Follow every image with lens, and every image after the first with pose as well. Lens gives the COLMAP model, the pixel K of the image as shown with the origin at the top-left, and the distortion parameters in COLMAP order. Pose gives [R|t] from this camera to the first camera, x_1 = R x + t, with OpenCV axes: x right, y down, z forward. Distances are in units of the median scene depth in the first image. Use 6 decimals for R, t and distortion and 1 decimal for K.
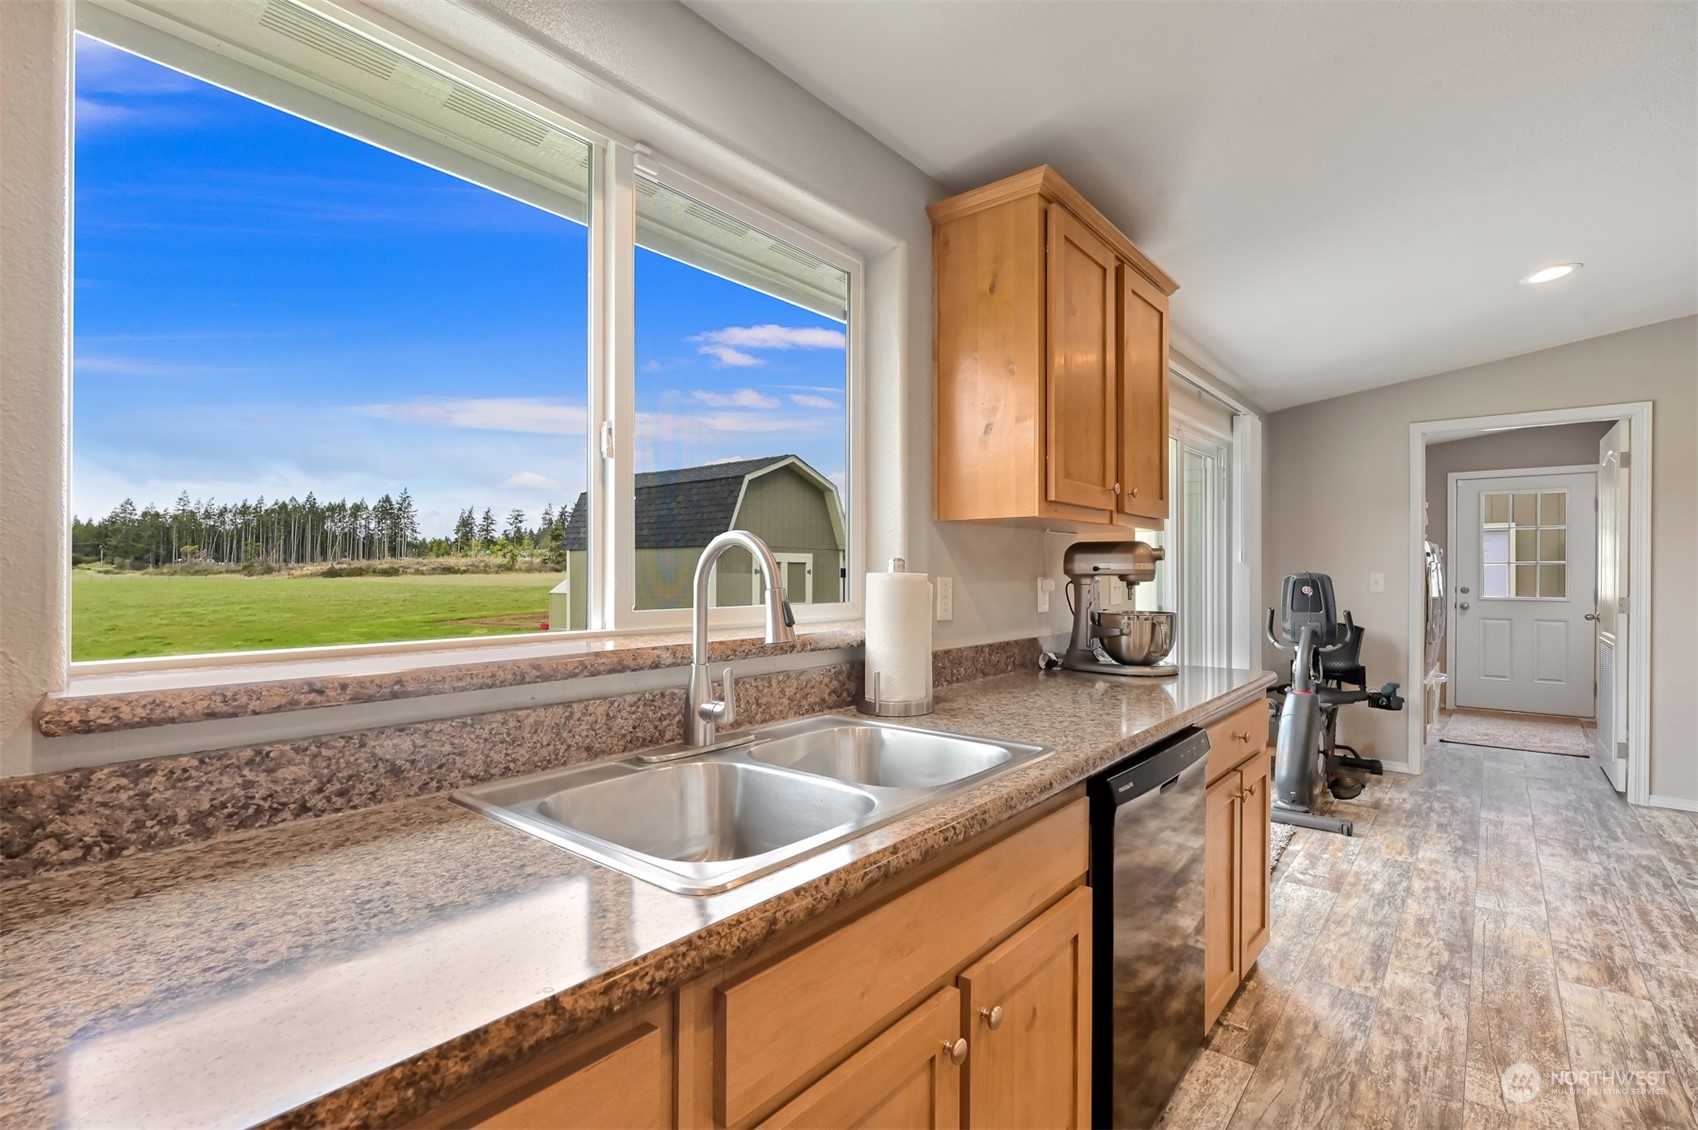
lens RADIAL K [[795.7, 0, 847.6], [0, 795.7, 574.6], [0, 0, 1]] dist [-0.000339, -0.001858]
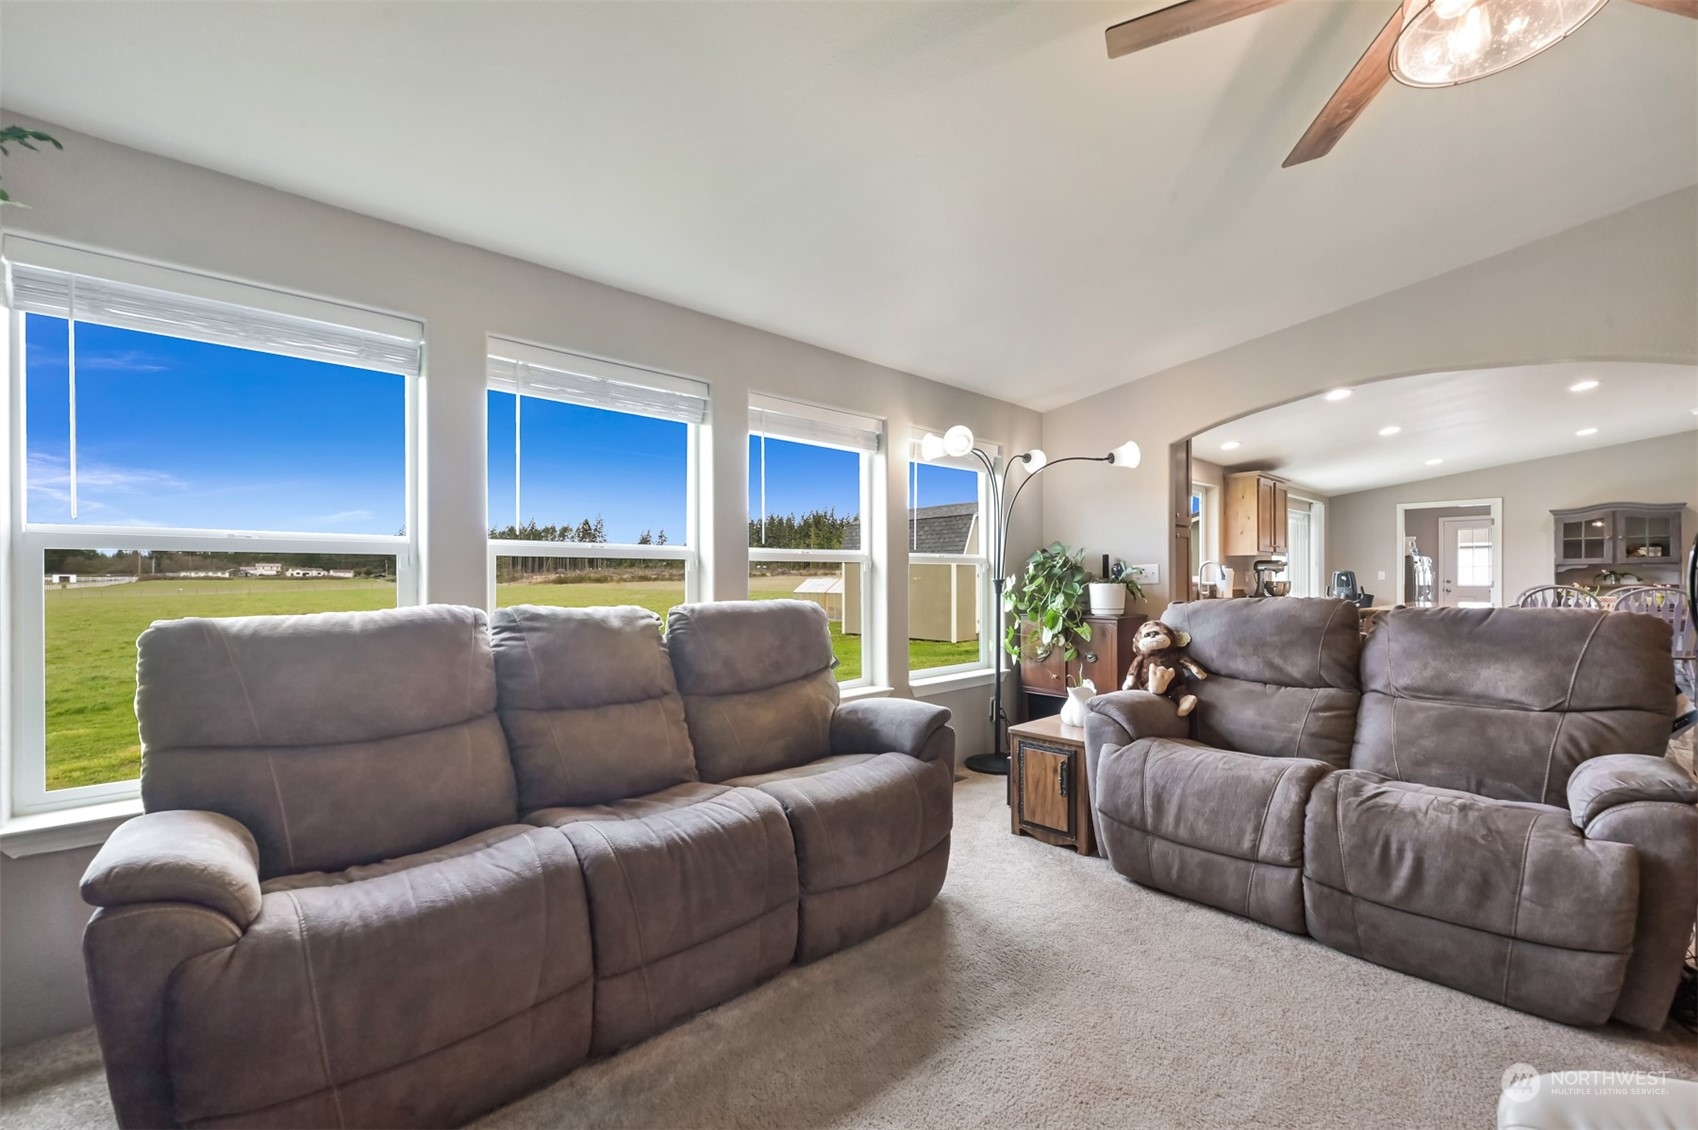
lens RADIAL K [[680.8, 0, 853.7], [0, 680.8, 577.5], [0, 0, 1]] dist [-0.000239, -0.002033]
pose [[0.989156, -0.003440, -0.146826, -0.990065], [0.002668, 0.999982, -0.005450, 0.041931], [0.146842, 0.004999, 0.989147, -2.111506]]
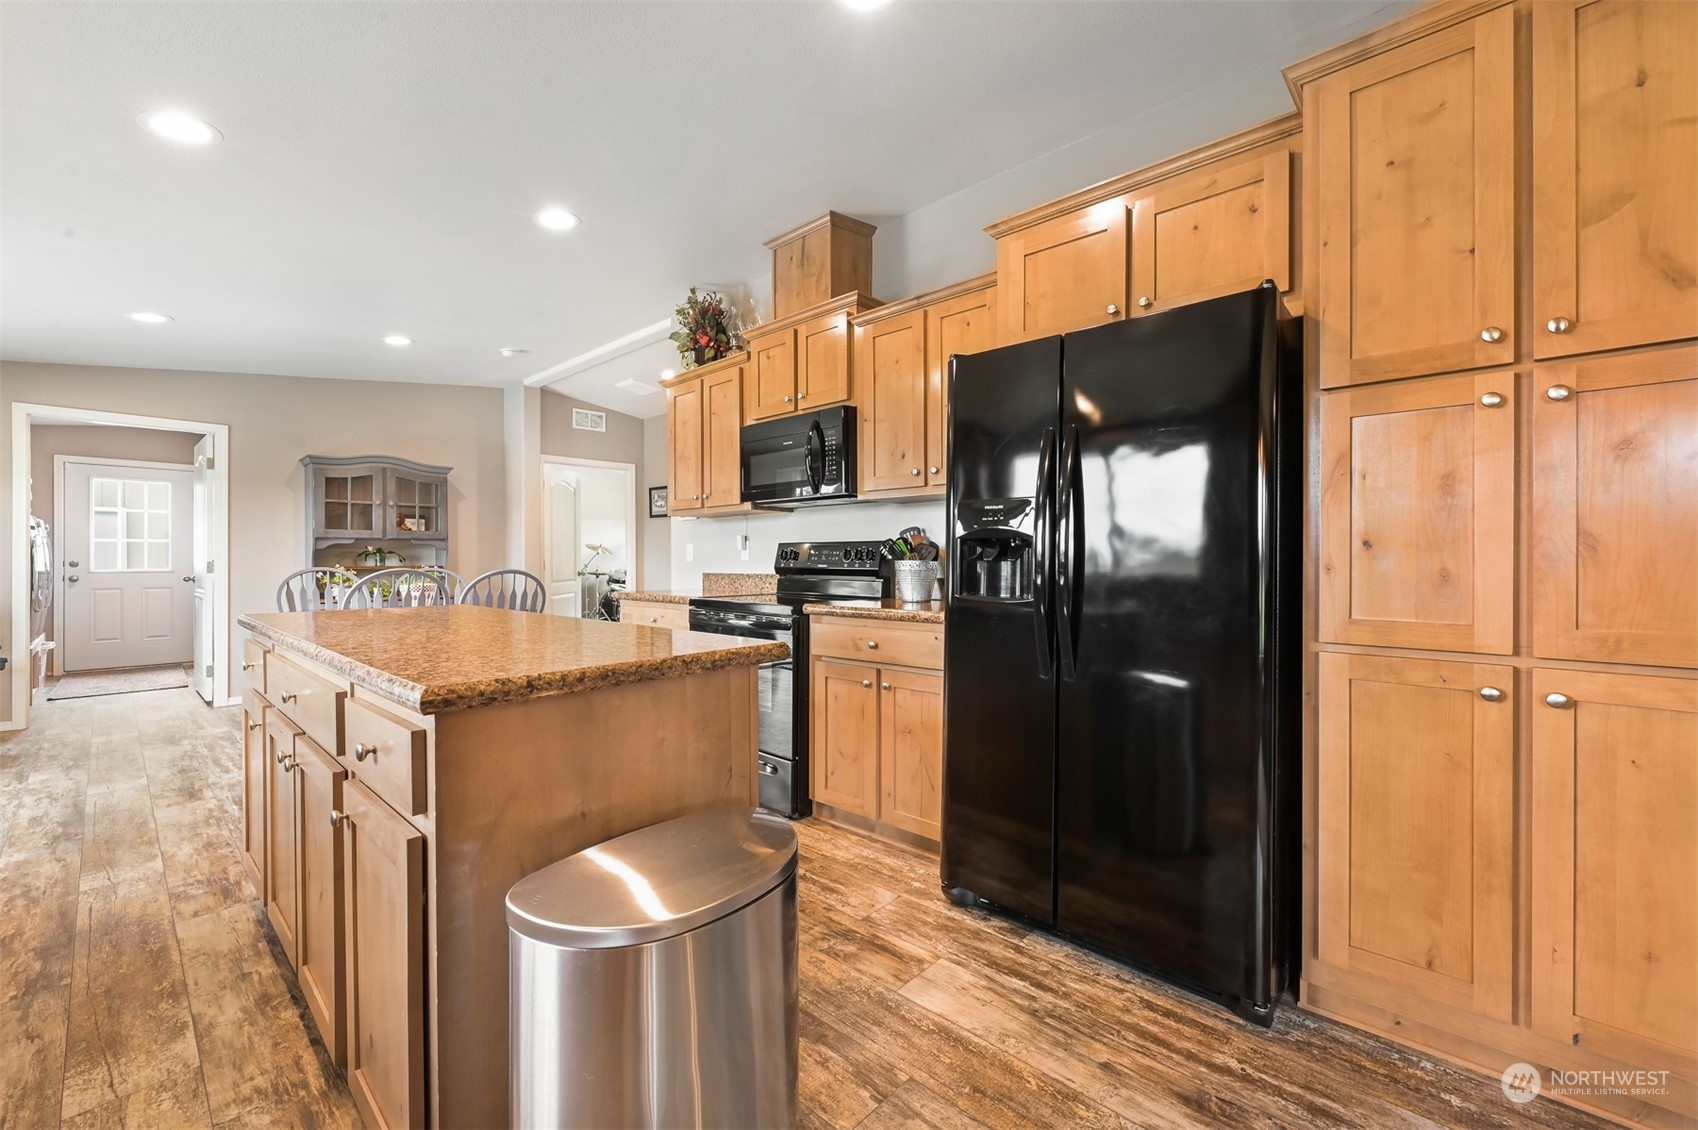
lens RADIAL K [[680.8, 0, 853.2], [0, 680.8, 560.2], [0, 0, 1]] dist [-0.000239, -0.002033]
pose [[0.055271, -0.000763, 0.998471, -0.263845], [0.004962, 0.999988, 0.000490, 0.052665], [-0.998459, 0.004928, 0.055274, -0.335763]]
